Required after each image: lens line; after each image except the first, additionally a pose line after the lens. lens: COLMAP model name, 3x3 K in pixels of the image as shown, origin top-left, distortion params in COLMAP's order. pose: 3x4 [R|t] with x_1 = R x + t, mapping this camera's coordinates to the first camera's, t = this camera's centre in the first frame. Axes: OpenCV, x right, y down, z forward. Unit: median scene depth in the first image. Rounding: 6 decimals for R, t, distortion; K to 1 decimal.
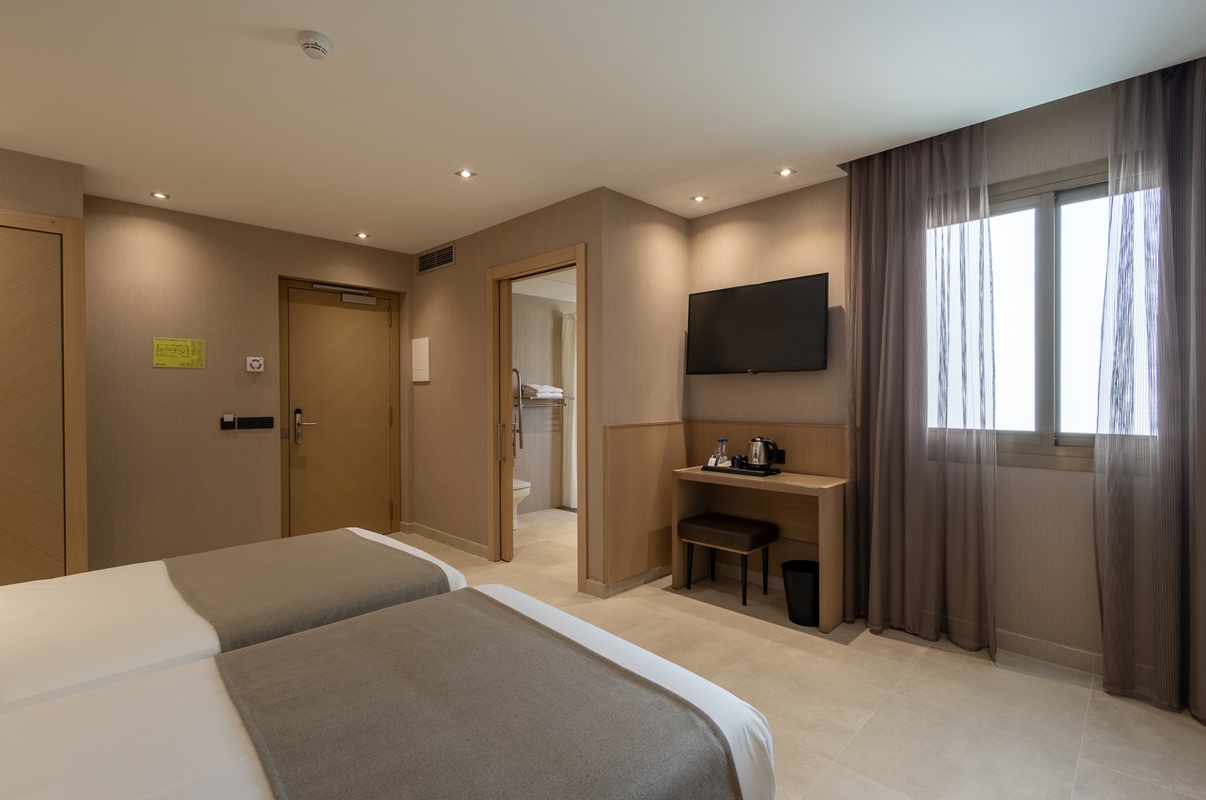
lens RADIAL K [[558.0, 0, 601.6], [0, 558.0, 404.6], [0, 0, 1]] dist [0.001370, 0.000202]
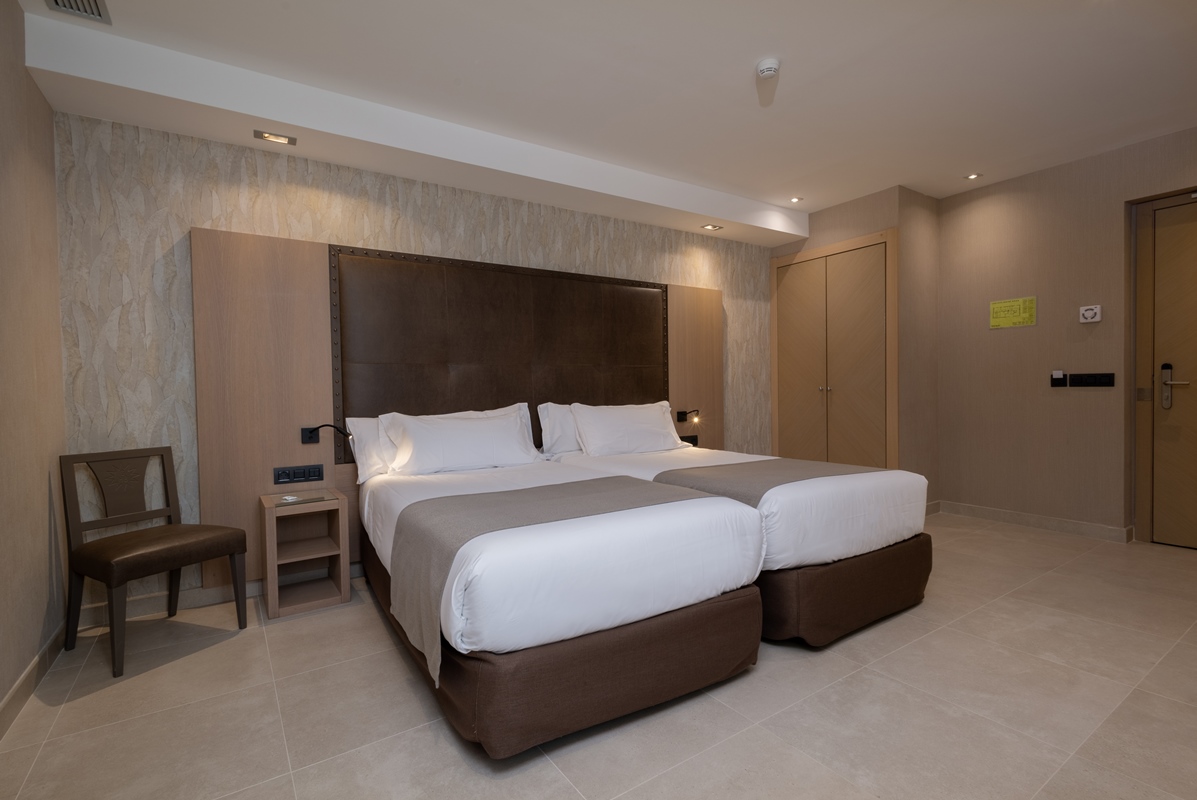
lens RADIAL K [[553.9, 0, 598.5], [0, 553.9, 403.2], [0, 0, 1]] dist [0.001370, 0.000202]
pose [[-0.194234, 0.025746, -0.980617, 0.411203], [-0.004121, 0.999625, 0.027061, 0.050545], [0.980947, 0.009297, -0.194055, 0.412931]]
